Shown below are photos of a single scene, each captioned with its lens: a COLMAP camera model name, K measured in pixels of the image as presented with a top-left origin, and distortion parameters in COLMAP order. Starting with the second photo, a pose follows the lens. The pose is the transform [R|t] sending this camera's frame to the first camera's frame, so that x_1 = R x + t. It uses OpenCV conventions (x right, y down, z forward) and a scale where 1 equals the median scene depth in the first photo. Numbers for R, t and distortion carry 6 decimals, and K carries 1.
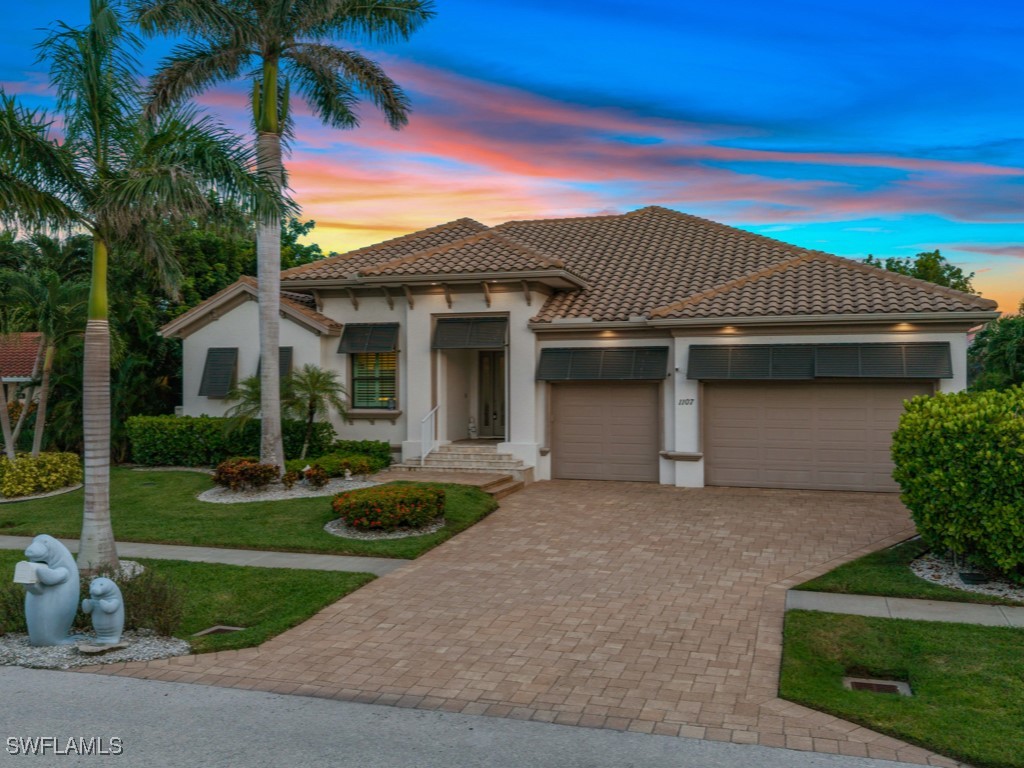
lens RADIAL K [[900.8, 0, 535.3], [0, 900.8, 386.1], [0, 0, 1]] dist [0.045835, -0.061967]
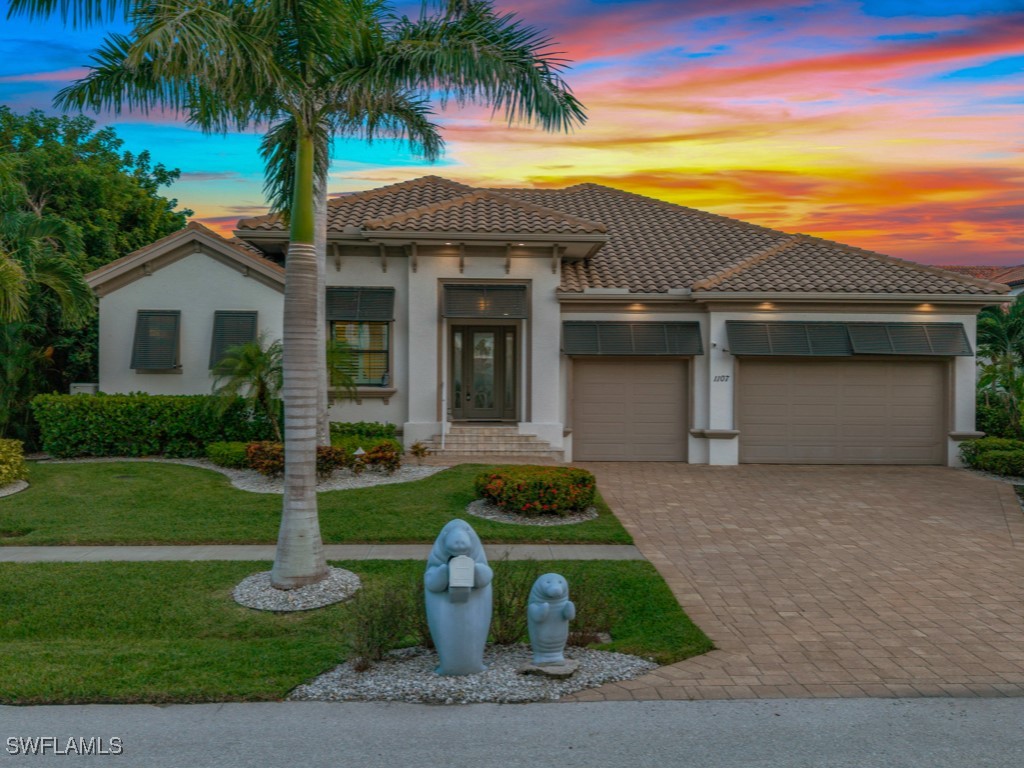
lens RADIAL K [[900.8, 0, 535.3], [0, 900.8, 386.1], [0, 0, 1]] dist [0.045835, -0.061967]
pose [[0.940132, 0.006461, 0.340749, -0.346091], [-0.006373, 0.999979, -0.001377, 0.027703], [-0.340750, -0.000877, 0.940153, 0.144847]]
